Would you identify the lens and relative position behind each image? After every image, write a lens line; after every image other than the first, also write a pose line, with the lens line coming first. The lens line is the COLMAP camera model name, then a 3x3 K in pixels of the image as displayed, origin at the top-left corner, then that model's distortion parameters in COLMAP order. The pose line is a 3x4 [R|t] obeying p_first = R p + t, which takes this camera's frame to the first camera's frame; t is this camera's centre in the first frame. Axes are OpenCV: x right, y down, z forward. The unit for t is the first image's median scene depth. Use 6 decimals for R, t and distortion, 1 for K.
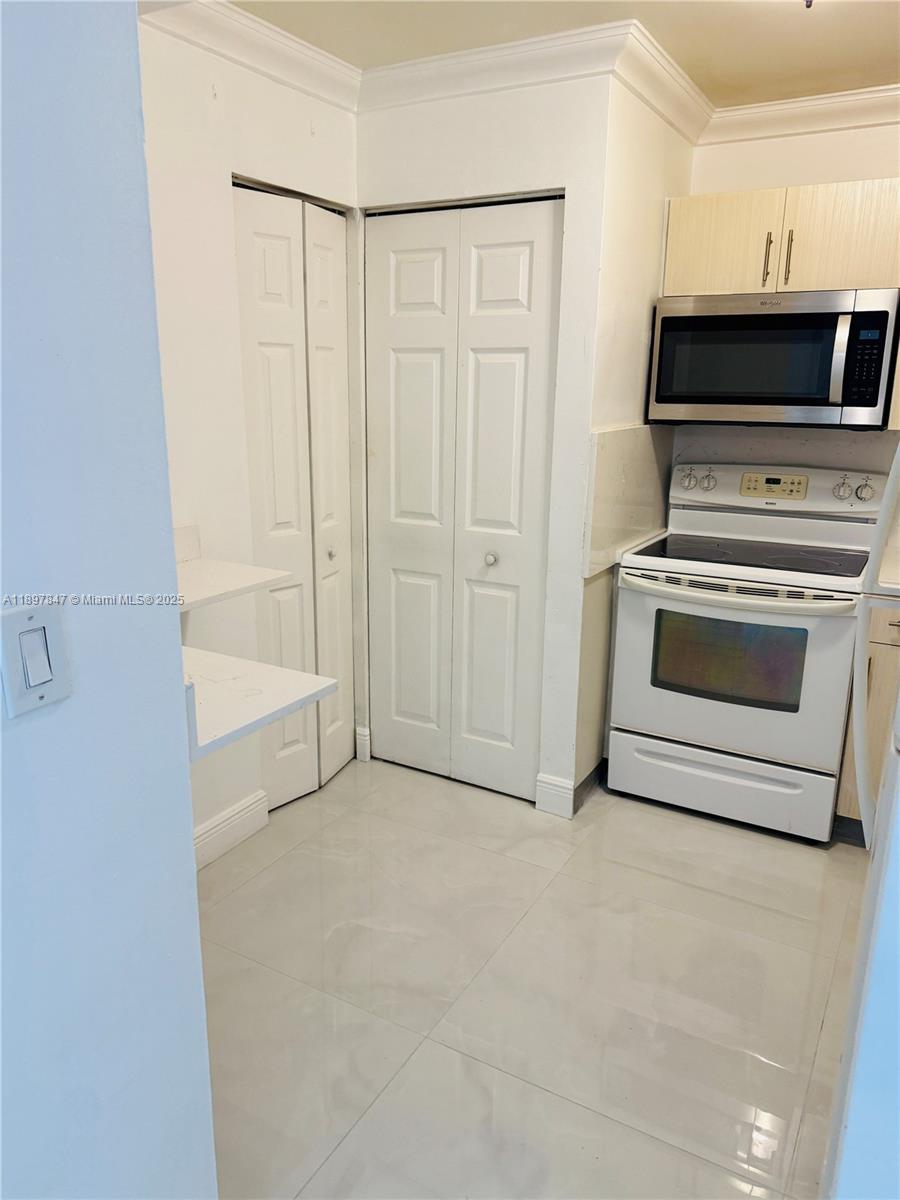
lens RADIAL K [[897.4, 0, 448.4], [0, 897.4, 607.2], [0, 0, 1]] dist [0.028885, -0.039810]
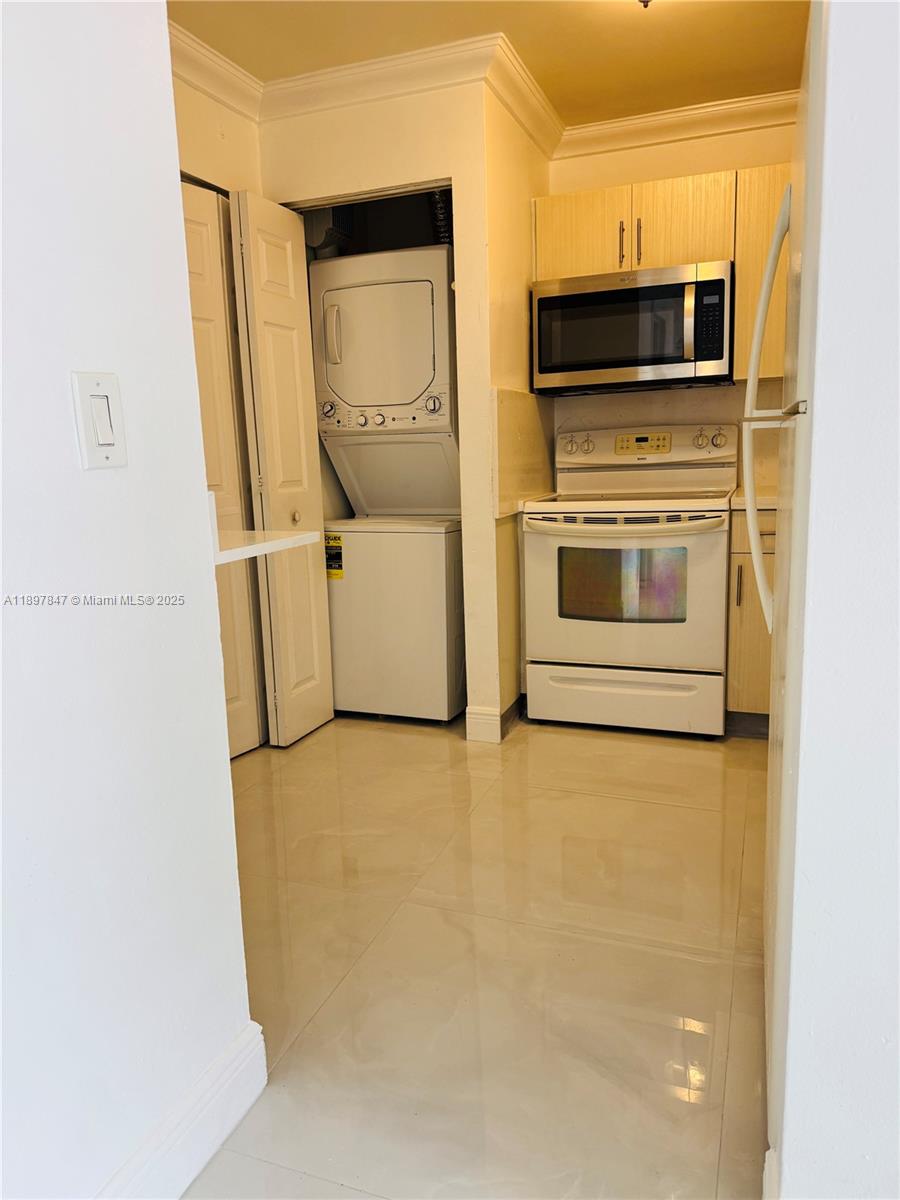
lens RADIAL K [[856.7, 0, 452.3], [0, 856.7, 597.0], [0, 0, 1]] dist [0.069802, -0.098101]
pose [[0.986532, -0.075031, 0.145342, -0.062640], [0.086126, 0.993708, -0.071599, 0.131068], [-0.139056, 0.083152, 0.986787, -0.047760]]
